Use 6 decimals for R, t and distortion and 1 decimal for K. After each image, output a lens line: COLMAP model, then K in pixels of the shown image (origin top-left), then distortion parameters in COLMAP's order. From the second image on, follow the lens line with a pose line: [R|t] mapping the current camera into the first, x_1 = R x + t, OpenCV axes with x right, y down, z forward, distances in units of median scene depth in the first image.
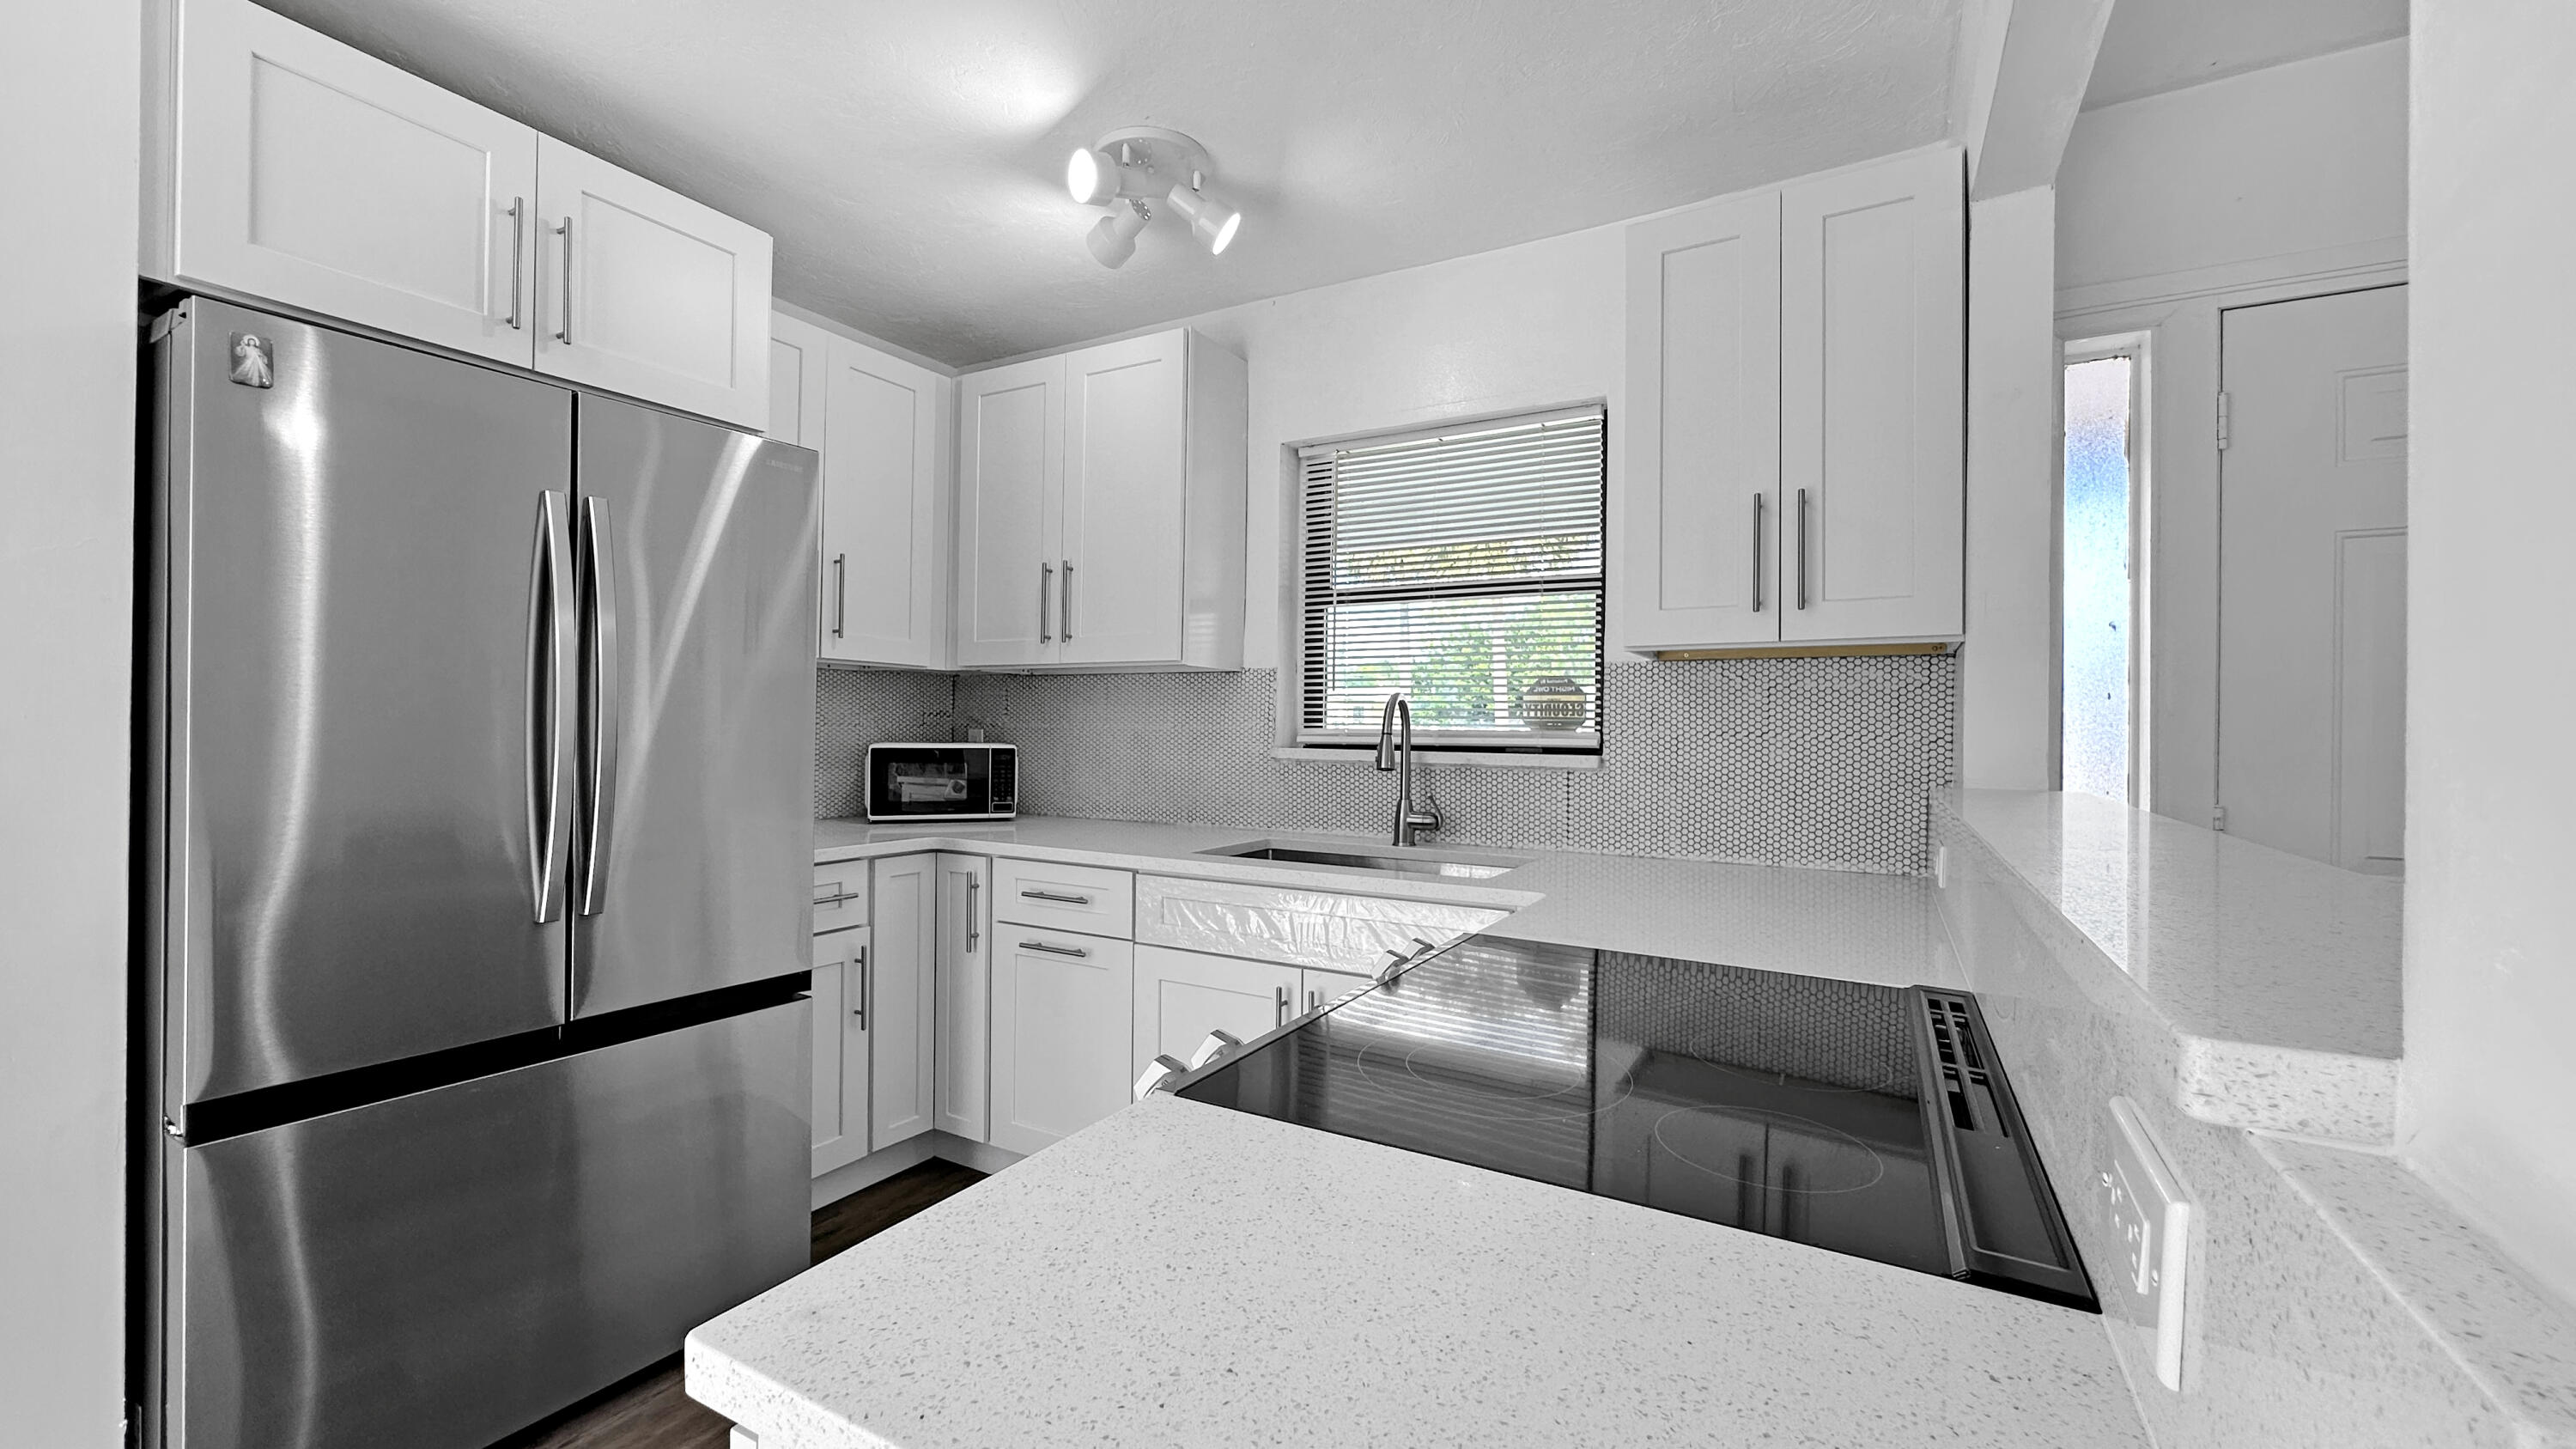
lens RADIAL K [[1050.9, 0, 1365.6], [0, 1050.9, 728.3], [0, 0, 1]] dist [-0.003050, 0.000133]
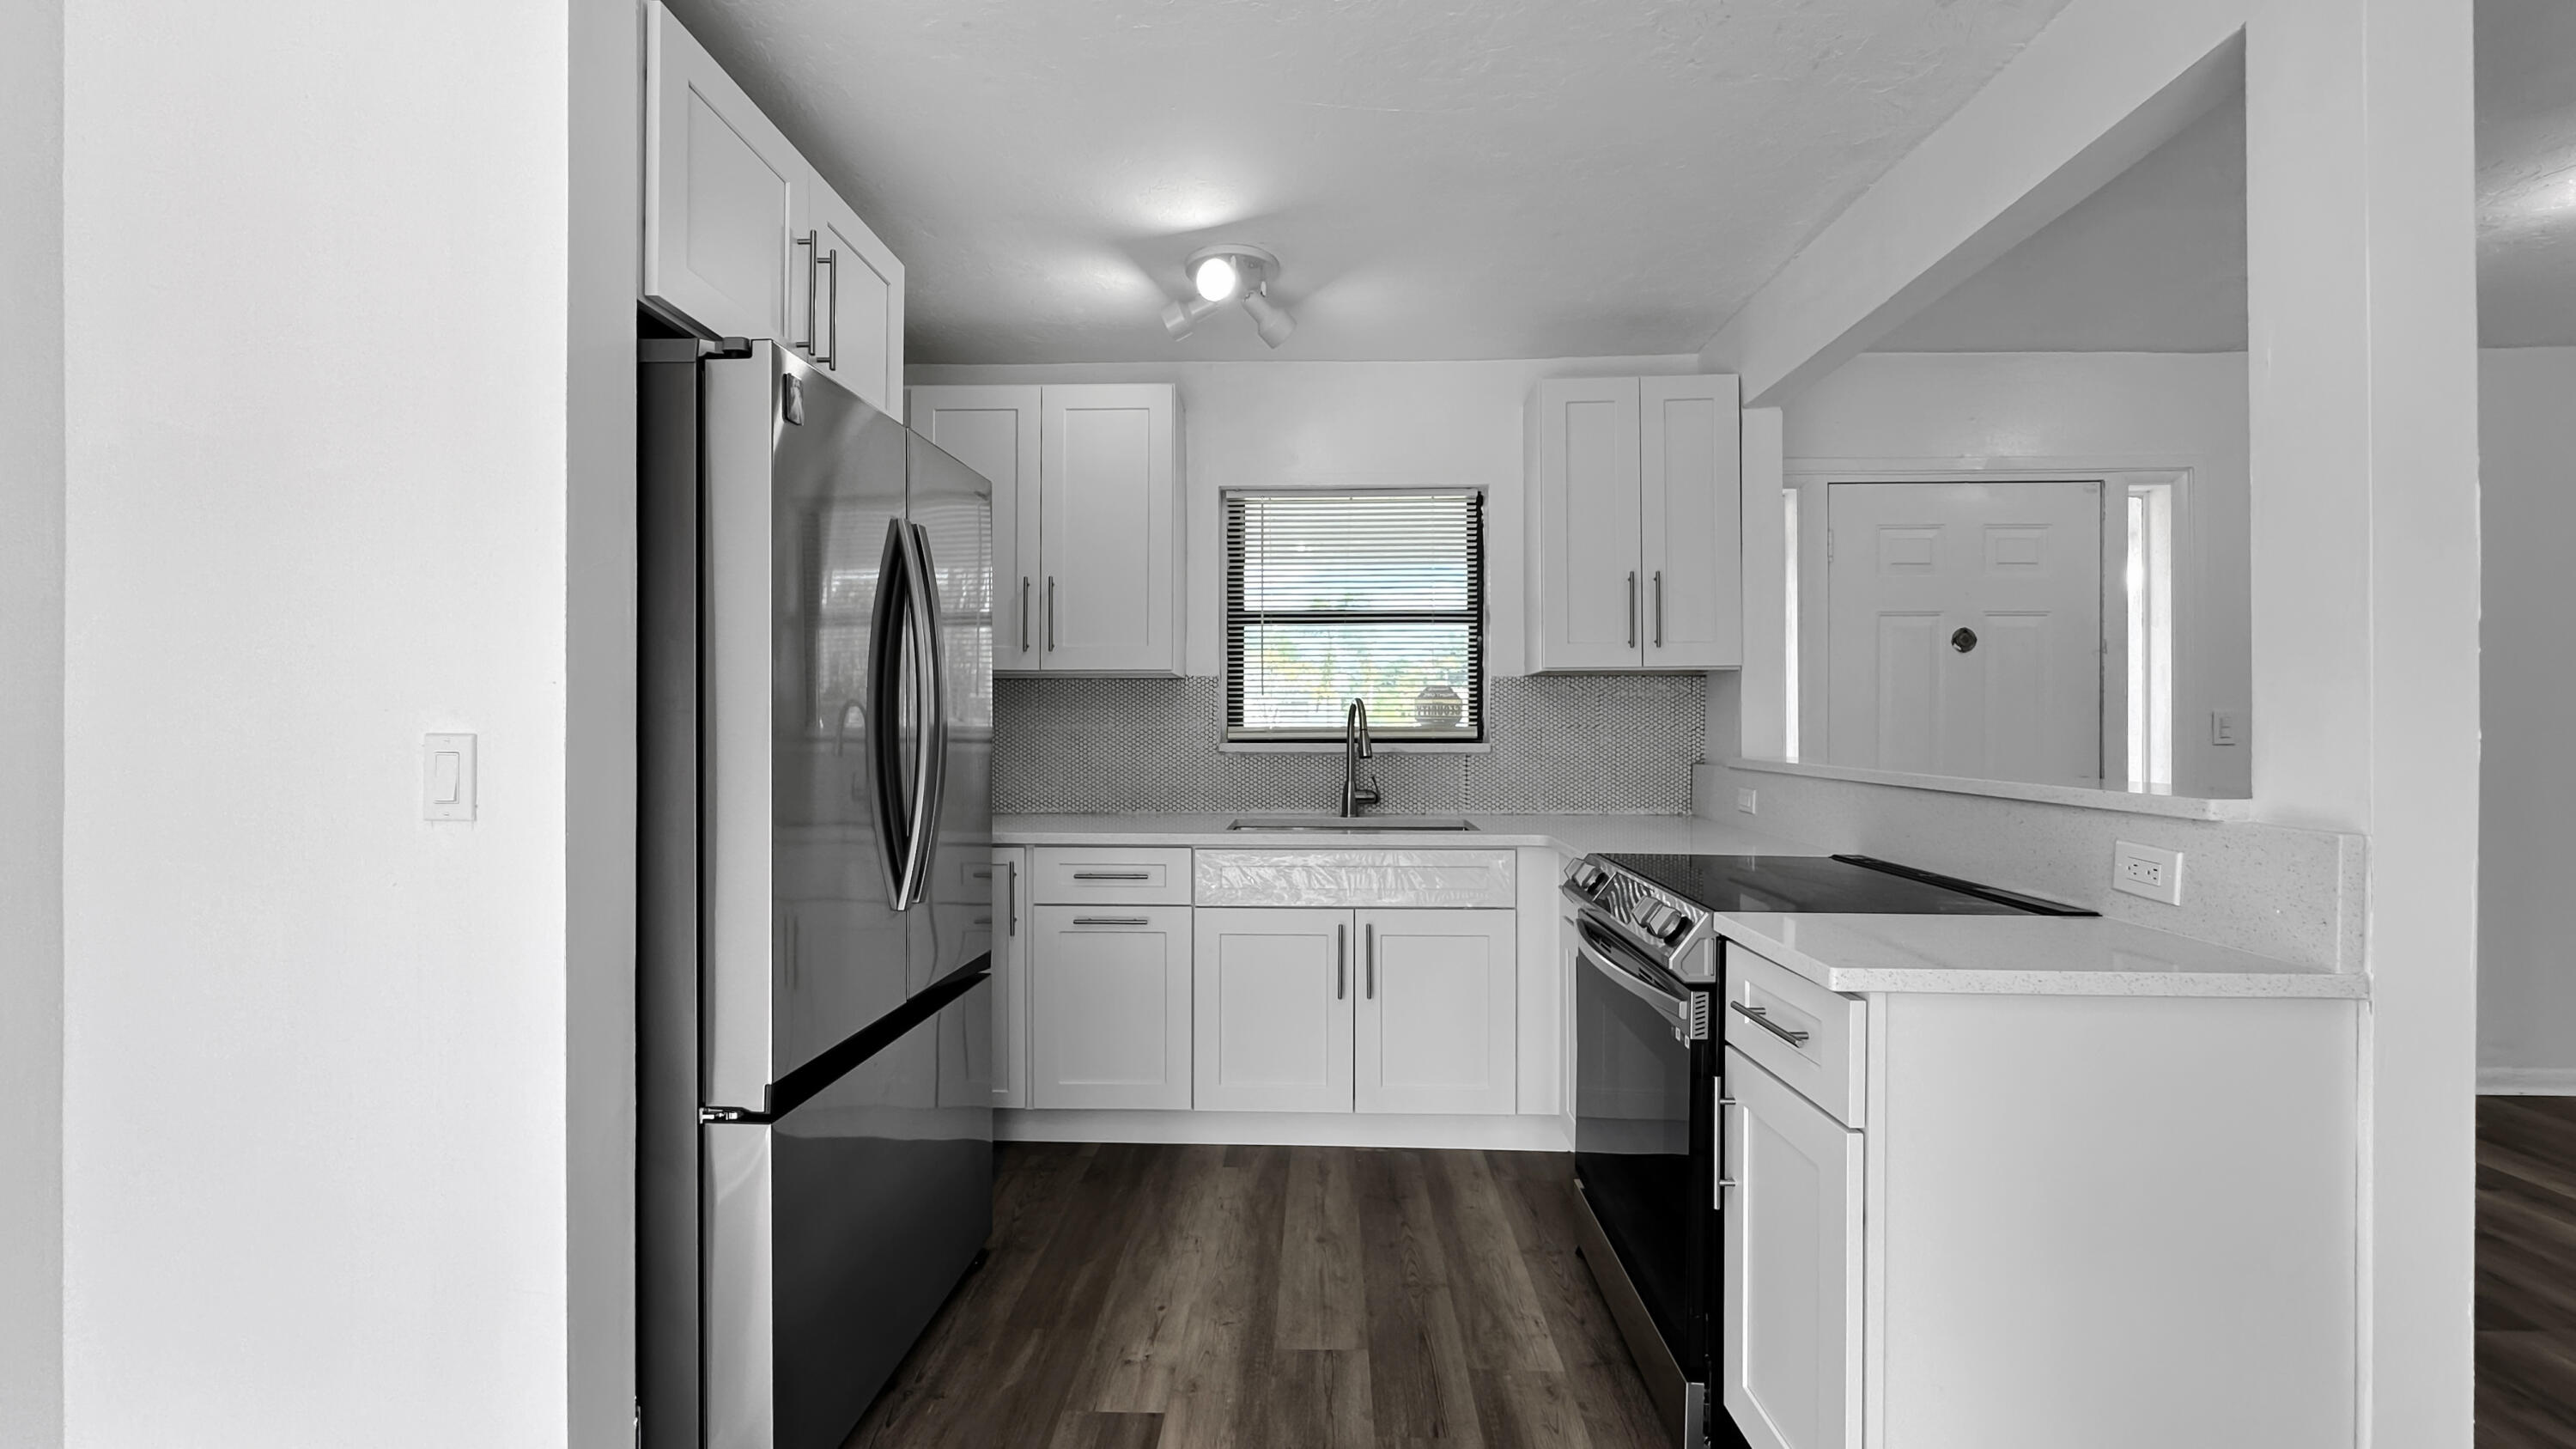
lens RADIAL K [[1050.9, 0, 1365.6], [0, 1050.9, 728.3], [0, 0, 1]] dist [-0.003050, 0.000133]
pose [[0.872468, -0.012888, 0.488502, -0.572353], [0.010978, 0.999917, 0.006774, -0.004877], [-0.488549, -0.000548, 0.872537, -0.129142]]
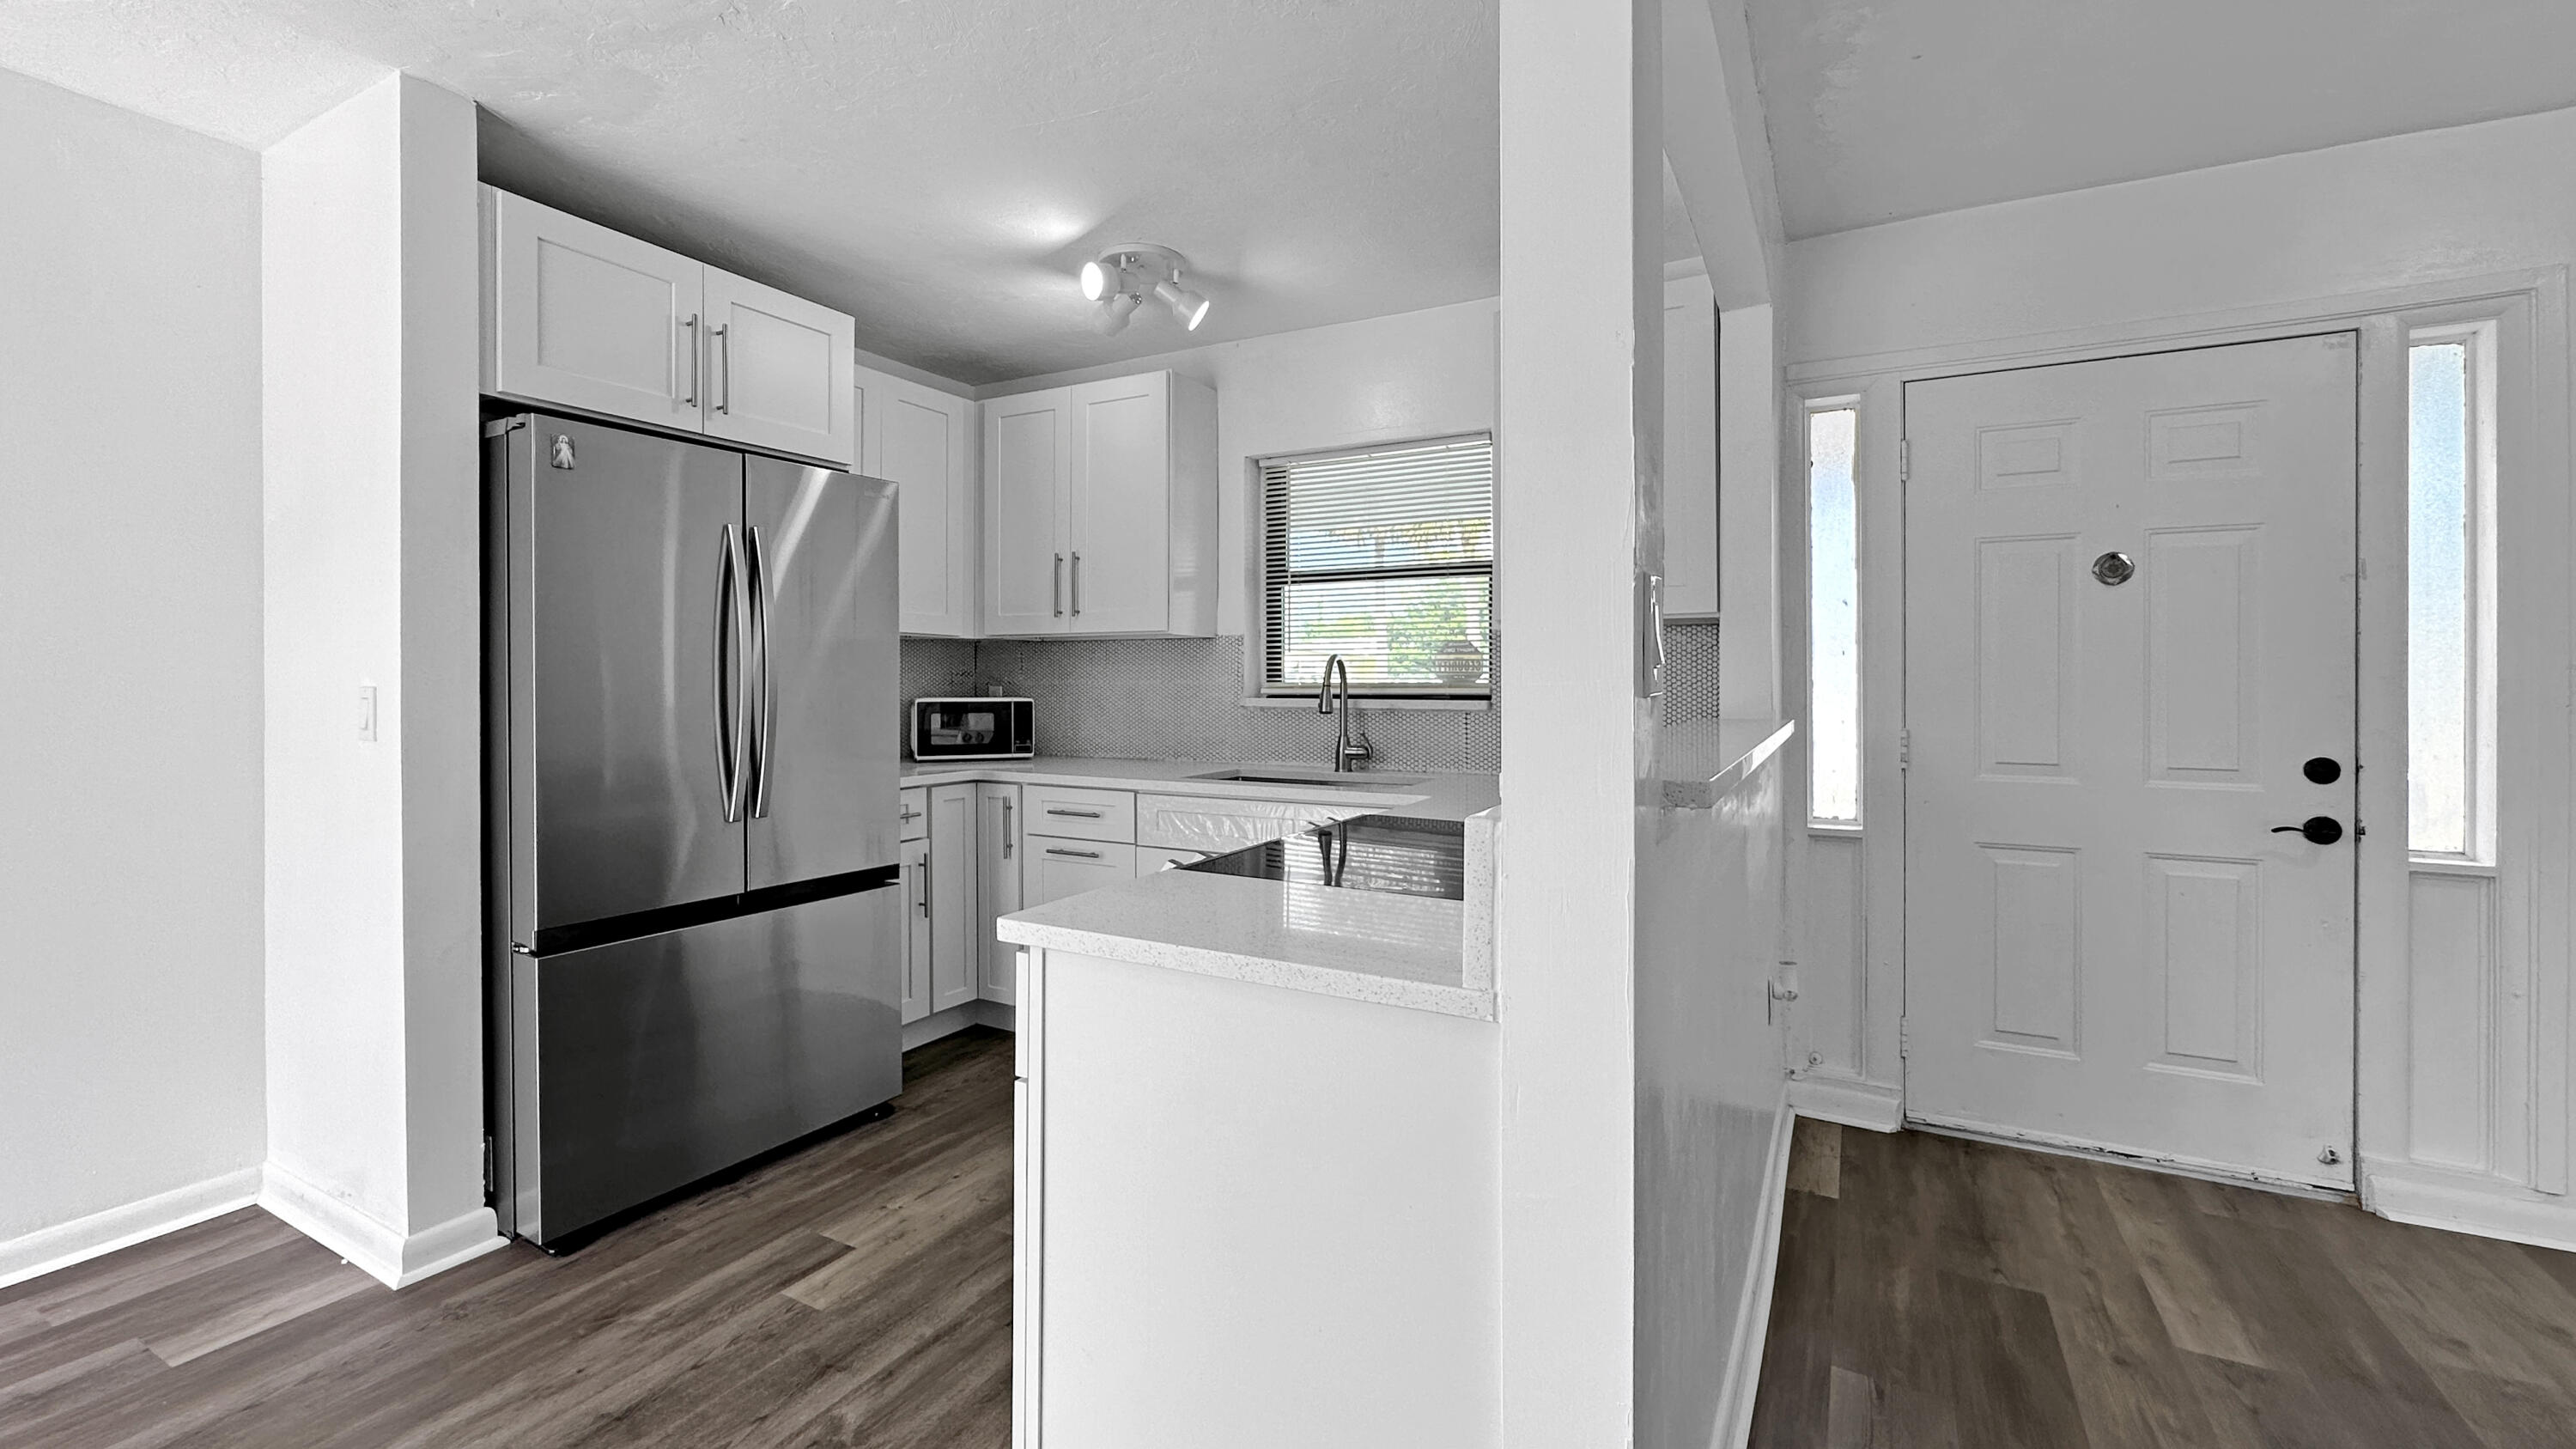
lens RADIAL K [[1086.5, 0, 1403.9], [0, 1086.5, 691.2], [0, 0, 1]] dist [-0.001761, -0.000320]
pose [[0.998718, -0.011896, 0.049200, 0.047586], [0.011440, 0.999889, 0.009534, 0.000085], [-0.049308, -0.008959, 0.998743, -0.349397]]
